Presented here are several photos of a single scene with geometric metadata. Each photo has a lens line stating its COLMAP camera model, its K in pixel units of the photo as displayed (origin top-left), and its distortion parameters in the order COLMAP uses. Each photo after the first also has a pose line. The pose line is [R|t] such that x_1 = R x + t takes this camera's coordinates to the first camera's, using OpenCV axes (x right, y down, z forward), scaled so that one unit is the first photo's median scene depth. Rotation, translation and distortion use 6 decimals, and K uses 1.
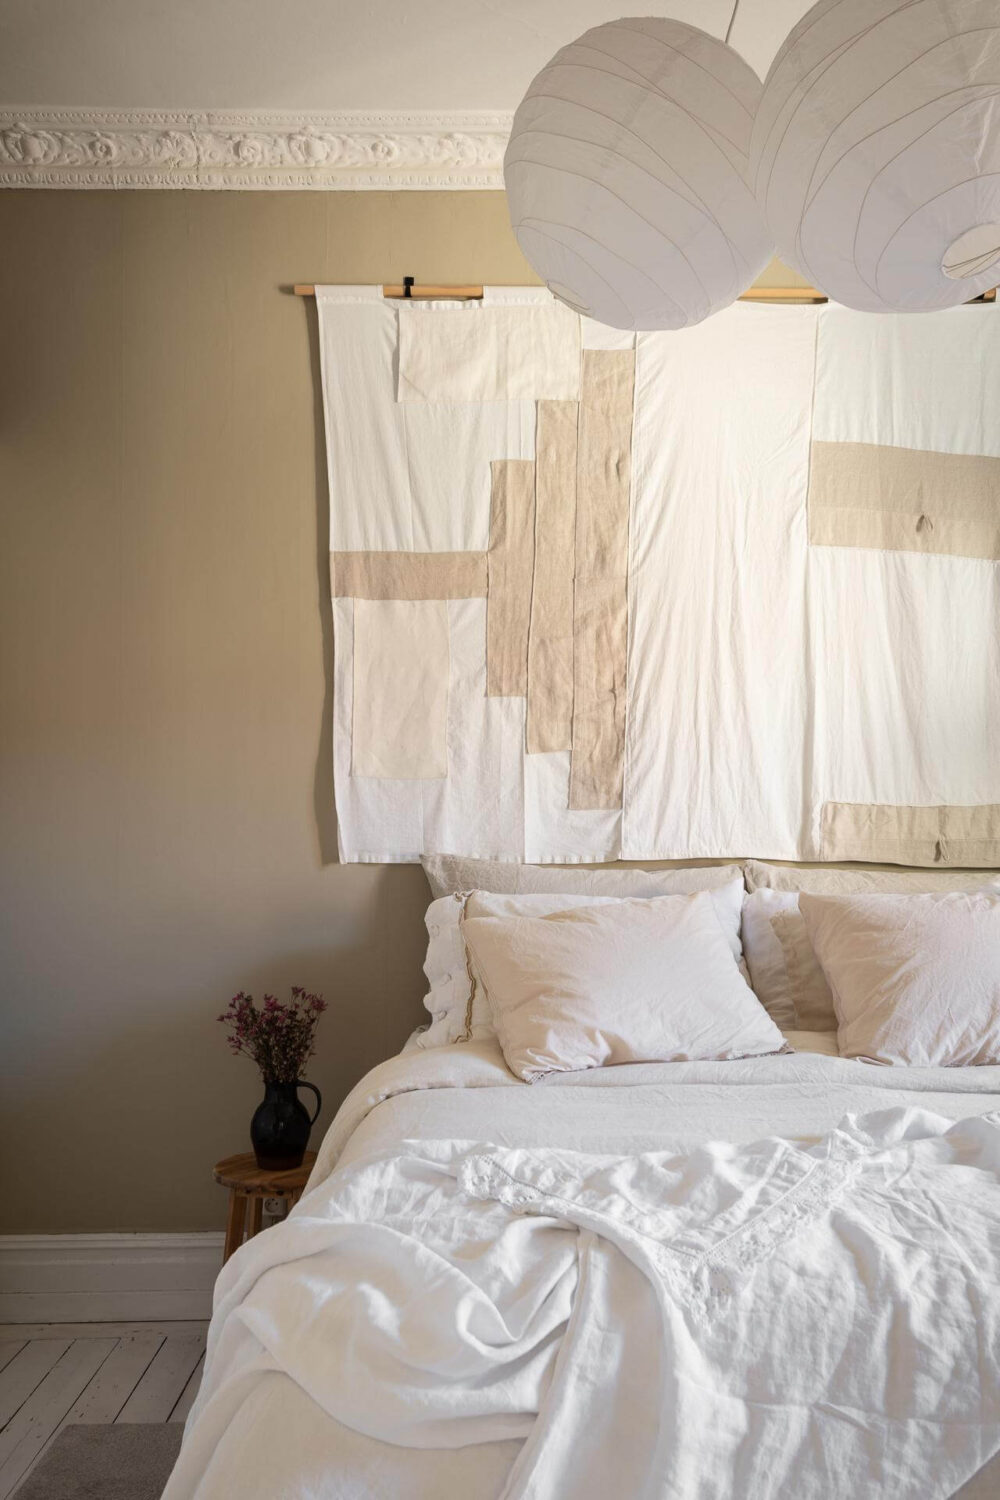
lens RADIAL K [[1293.2, 0, 497.9], [0, 1293.2, 809.4], [0, 0, 1]] dist [0.036331, -0.017946]
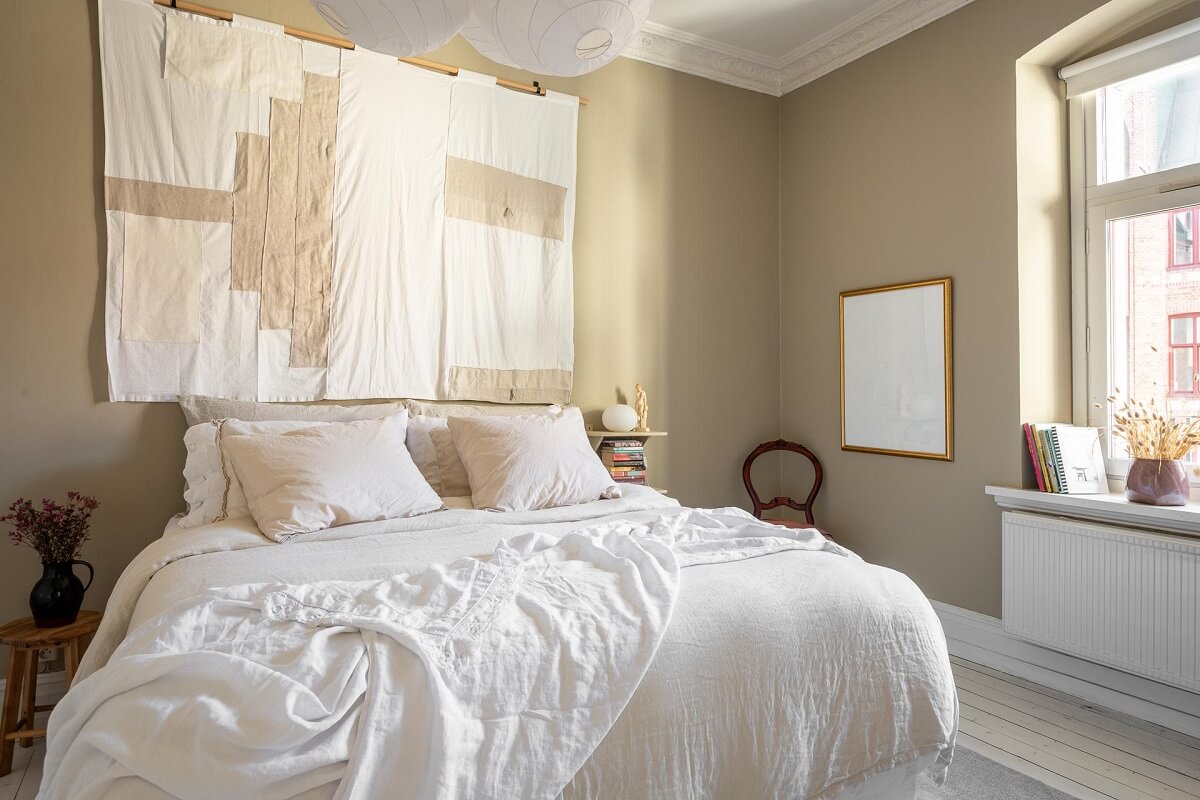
lens RADIAL K [[720.5, 0, 599.2], [0, 720.5, 387.4], [0, 0, 1]] dist [0.046051, -0.042883]
pose [[0.872220, 0.009879, 0.489013, -0.055090], [-0.014411, 0.999881, 0.005504, 0.017011], [-0.488901, -0.011848, 0.872259, 0.068793]]
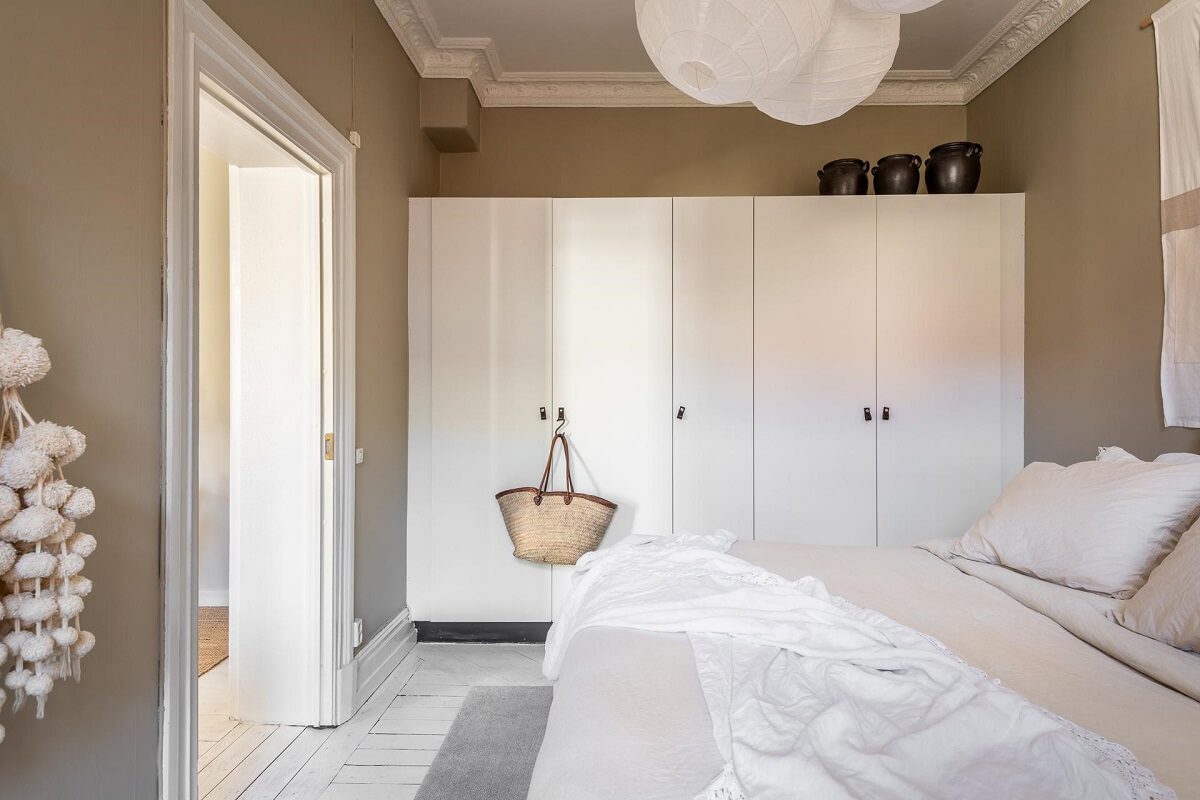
lens RADIAL K [[713.3, 0, 612.0], [0, 713.3, 398.6], [0, 0, 1]] dist [0.022433, -0.001590]
pose [[-0.009152, -0.000894, -0.999958, 0.751868], [0.013365, 0.999910, -0.001016, 0.004898], [0.999869, -0.013374, -0.009139, 0.487269]]
